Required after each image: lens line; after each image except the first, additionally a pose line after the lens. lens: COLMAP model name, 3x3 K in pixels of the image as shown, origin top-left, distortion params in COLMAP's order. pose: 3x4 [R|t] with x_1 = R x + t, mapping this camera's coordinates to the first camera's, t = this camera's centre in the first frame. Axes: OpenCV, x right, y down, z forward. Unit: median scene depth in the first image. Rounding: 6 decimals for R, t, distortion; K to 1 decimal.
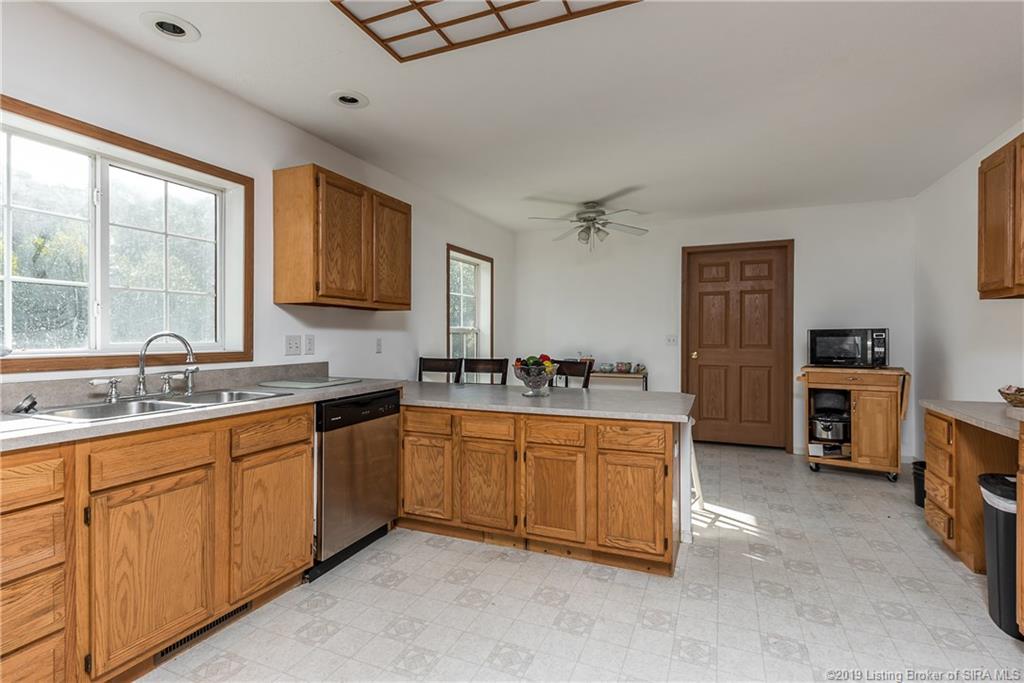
lens RADIAL K [[491.1, 0, 506.0], [0, 491.1, 338.5], [0, 0, 1]] dist [0.017280, -0.002593]
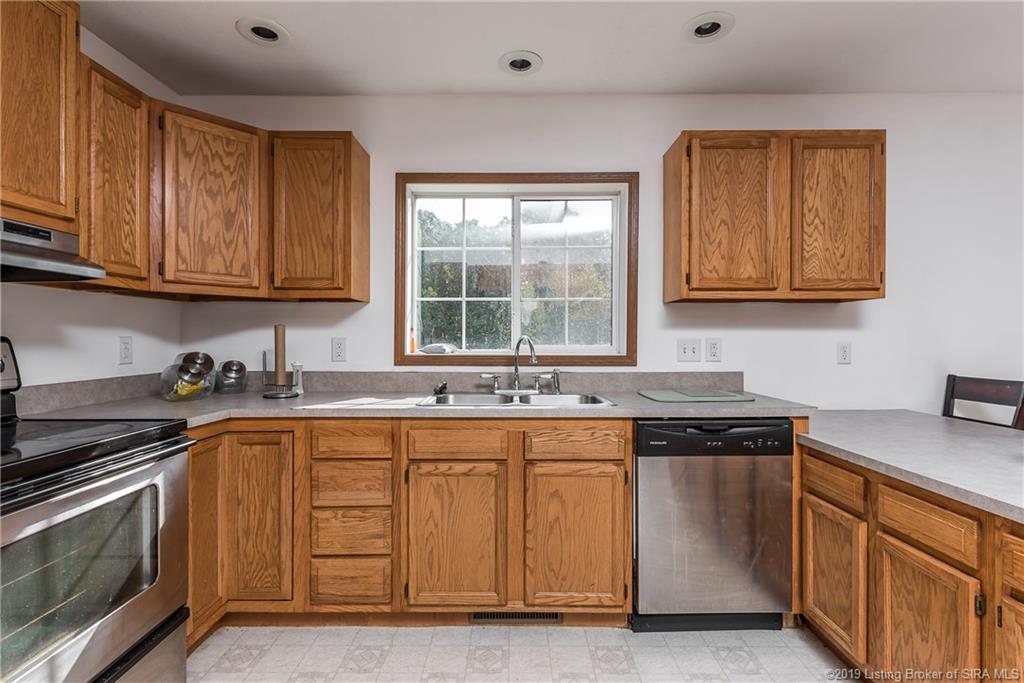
lens RADIAL K [[491.1, 0, 511.9], [0, 491.1, 340.4], [0, 0, 1]] dist [0.017280, -0.002593]
pose [[0.400063, -0.000245, -0.916488, 0.323574], [-0.003863, 0.999991, -0.001953, -0.000170], [0.916479, 0.004322, 0.400058, 0.520172]]
